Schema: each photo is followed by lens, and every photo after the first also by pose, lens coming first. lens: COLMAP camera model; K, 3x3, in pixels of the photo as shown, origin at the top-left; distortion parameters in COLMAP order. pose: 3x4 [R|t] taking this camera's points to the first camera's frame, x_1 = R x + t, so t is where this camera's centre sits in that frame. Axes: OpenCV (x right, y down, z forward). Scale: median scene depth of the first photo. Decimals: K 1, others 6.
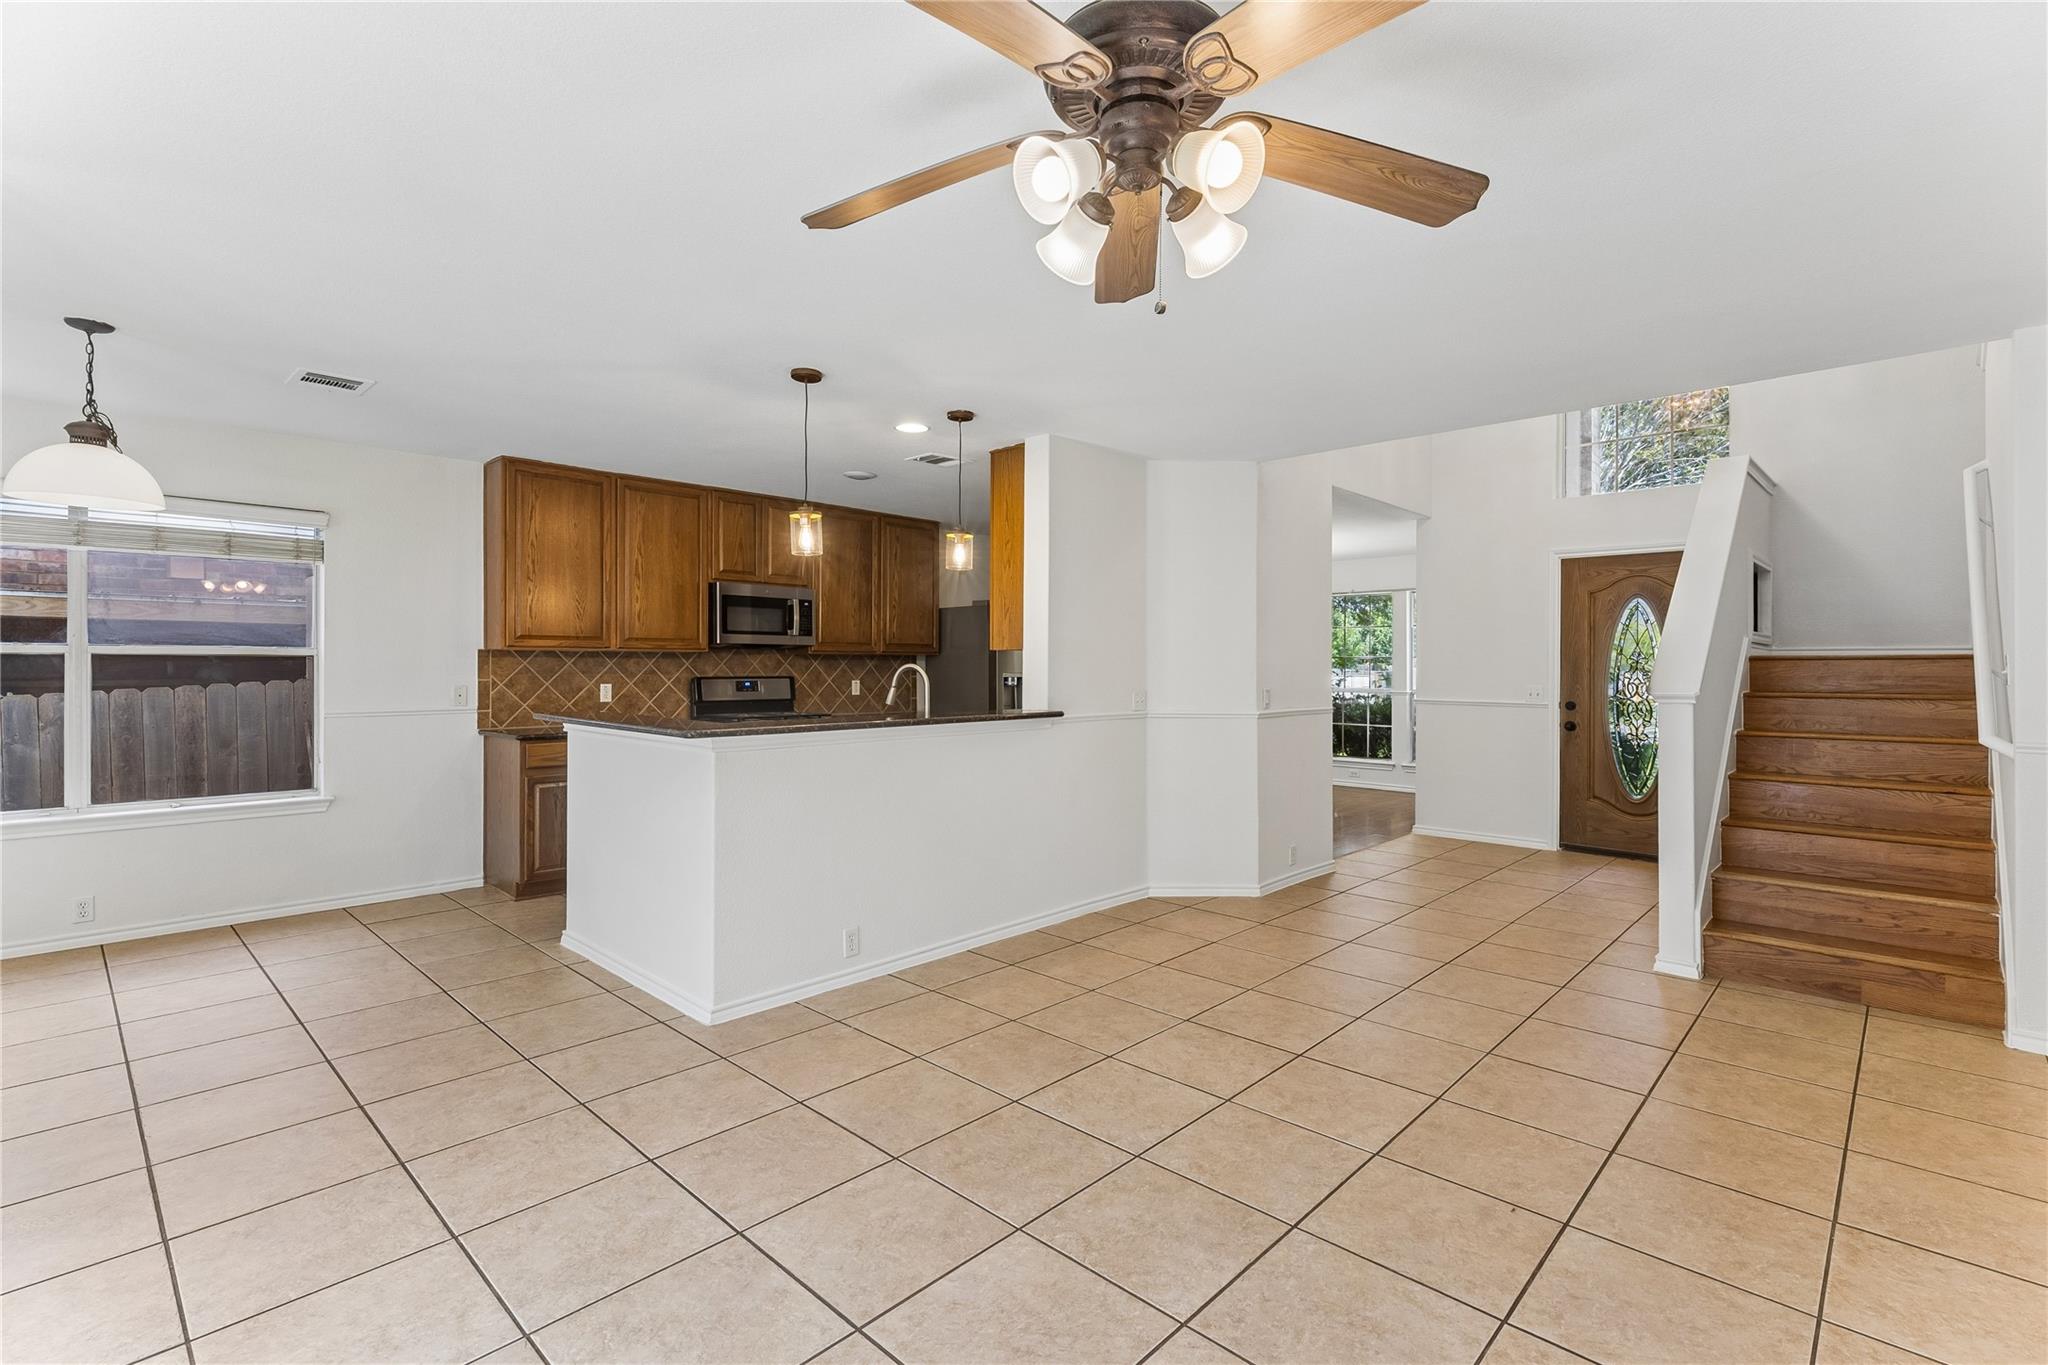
lens RADIAL K [[932.7, 0, 1025.8], [0, 932.7, 664.5], [0, 0, 1]] dist [0.002719, 0.000282]
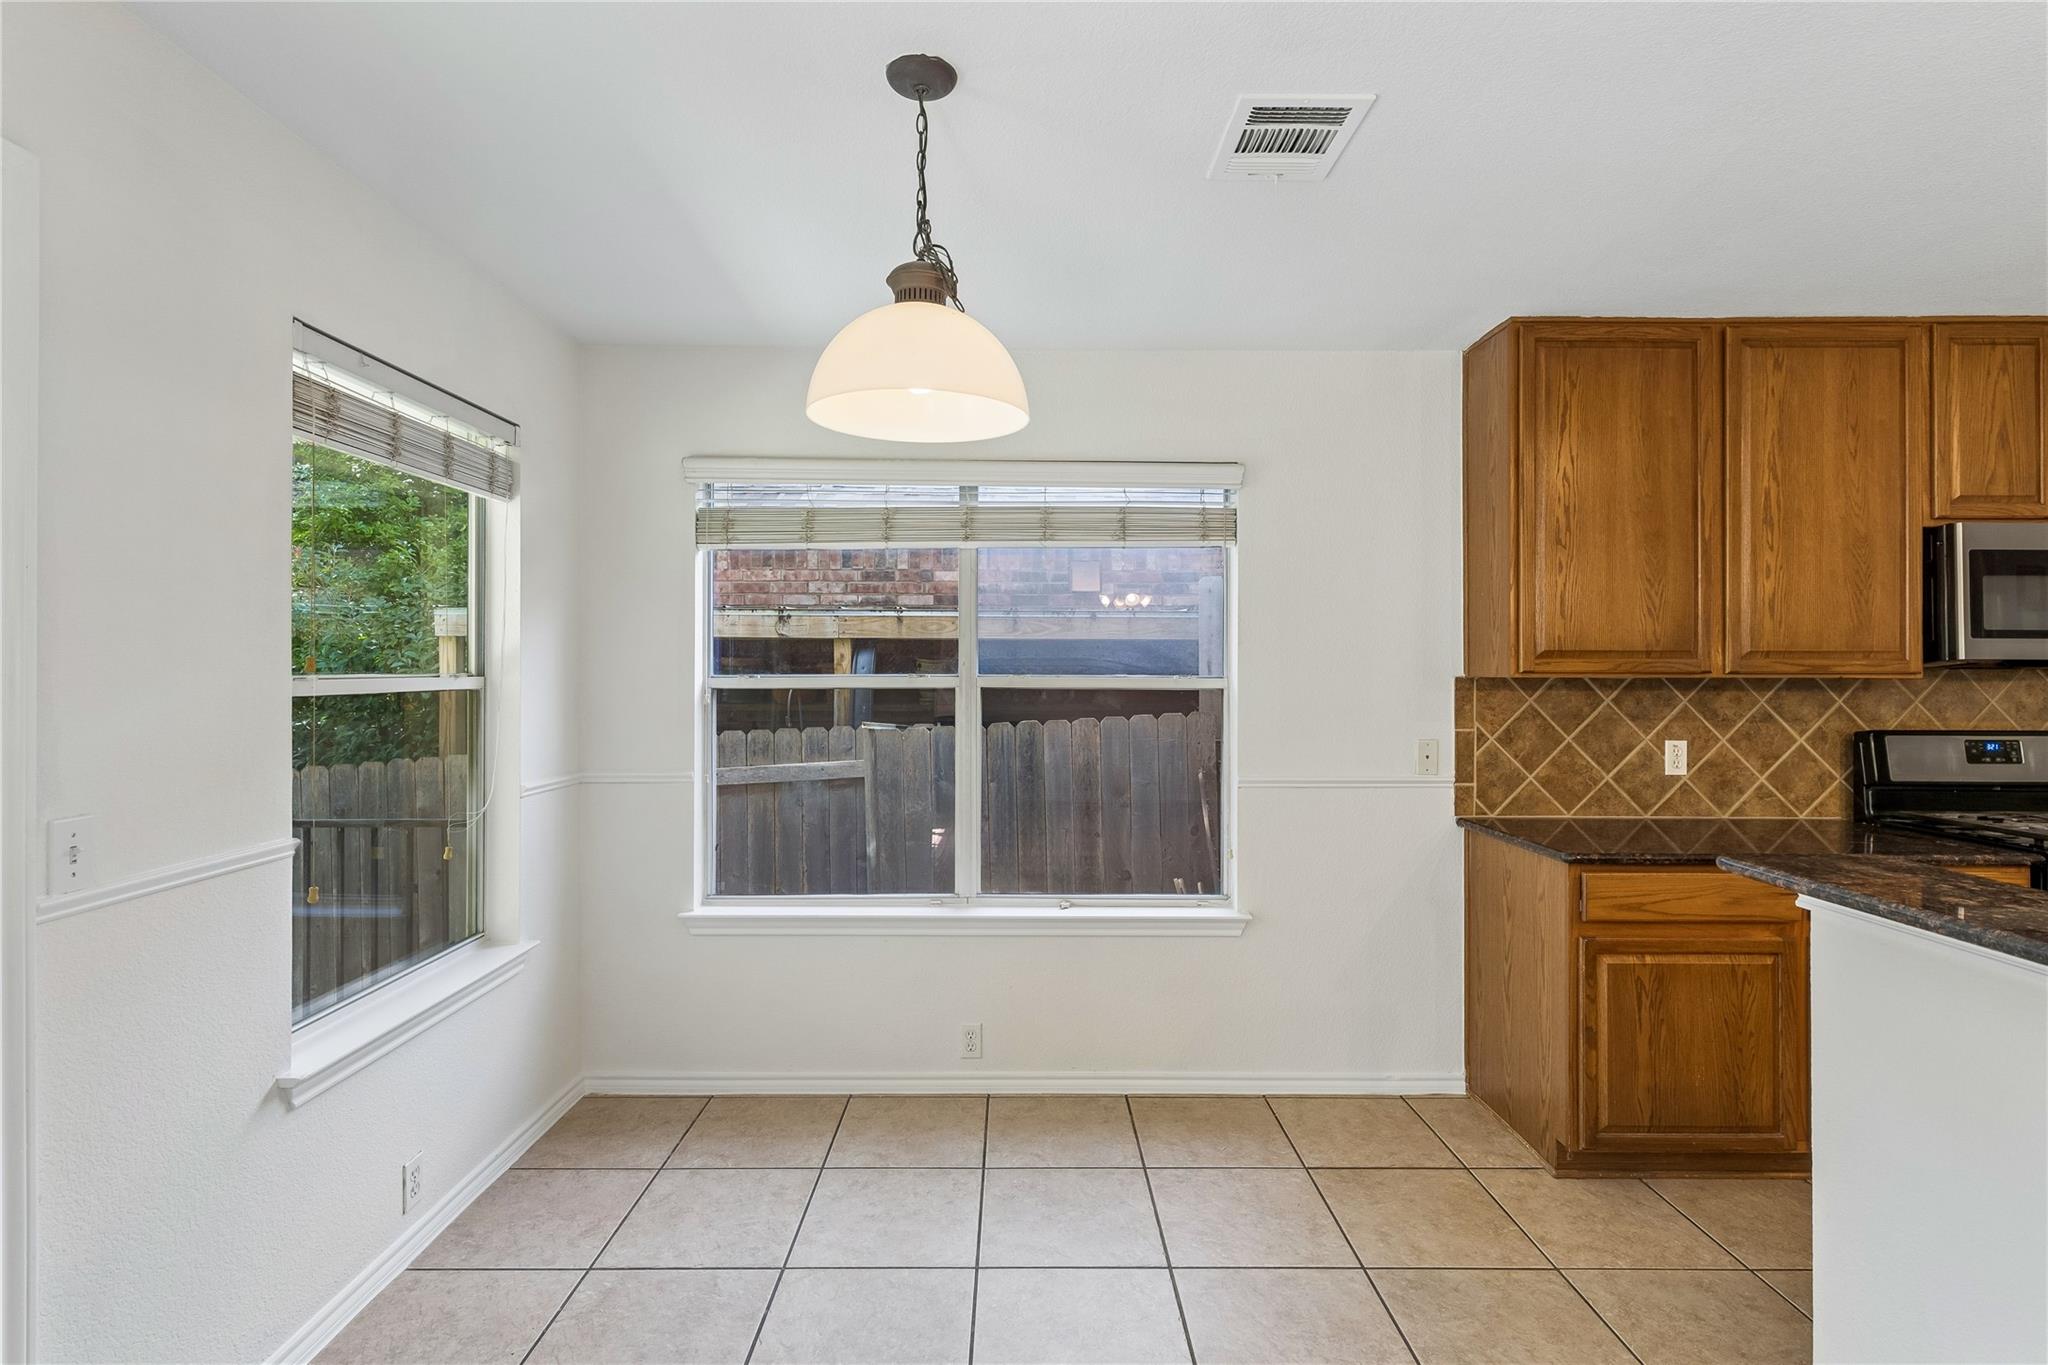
lens RADIAL K [[971.6, 0, 1018.0], [0, 971.6, 666.8], [0, 0, 1]] dist [-0.000116, 0.000238]
pose [[0.689324, -0.004189, -0.724441, -0.416312], [0.000792, 0.999987, -0.005028, -0.023820], [0.724453, 0.002892, 0.689319, 0.484347]]
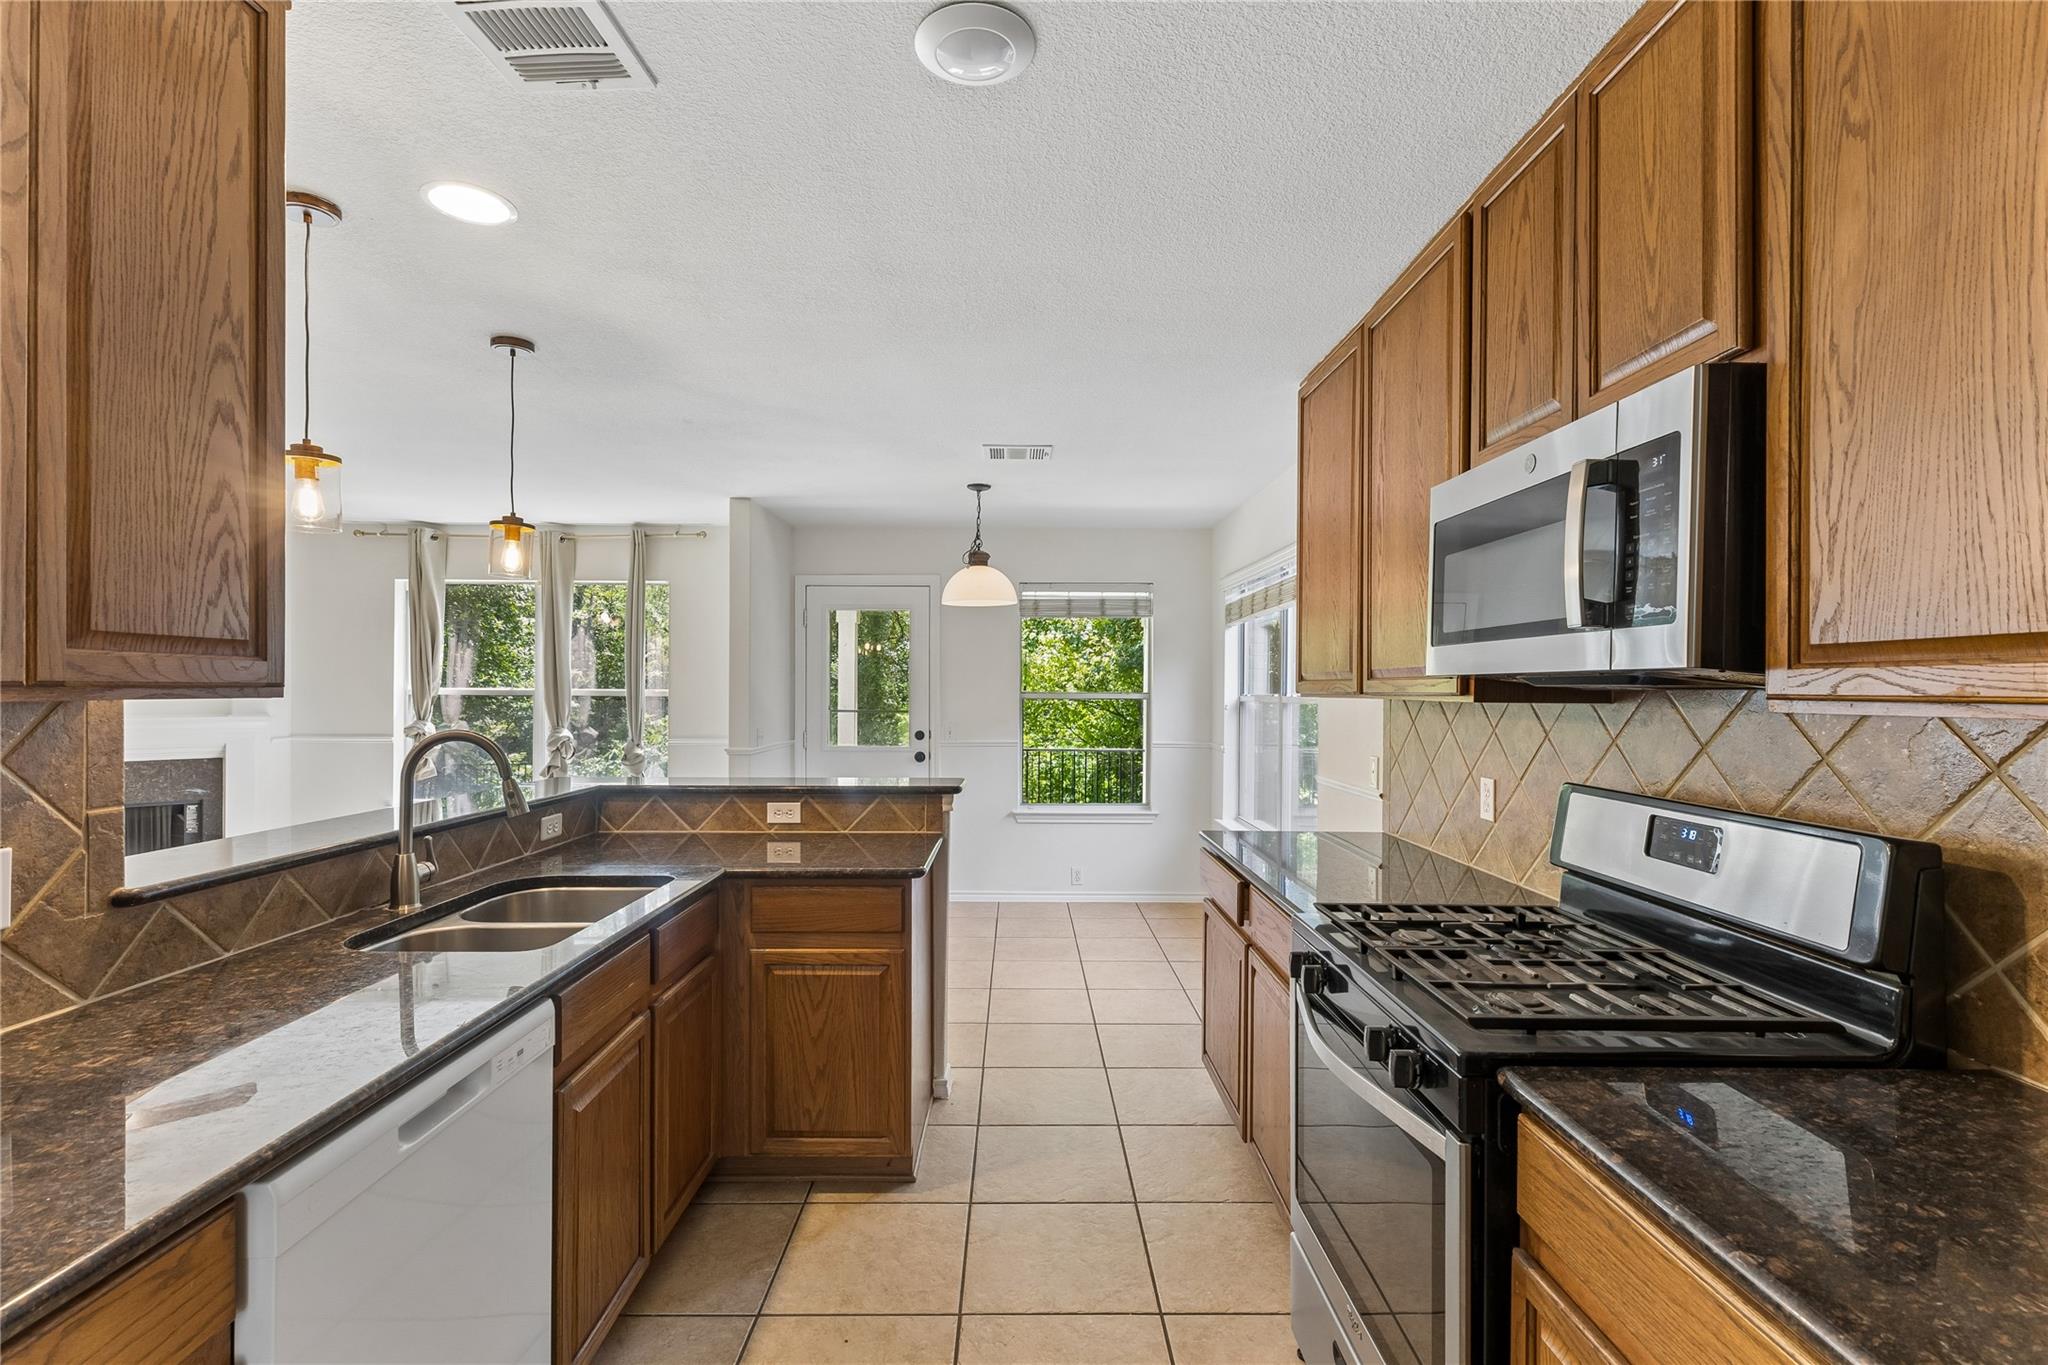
lens RADIAL K [[935.1, 0, 1023.8], [0, 935.1, 690.2], [0, 0, 1]] dist [0.001925, 0.000182]
pose [[-0.718942, -0.006934, -0.695035, 0.001786], [-0.008583, 0.999963, -0.001097, -0.023194], [0.695017, 0.005176, -0.718975, 1.555122]]
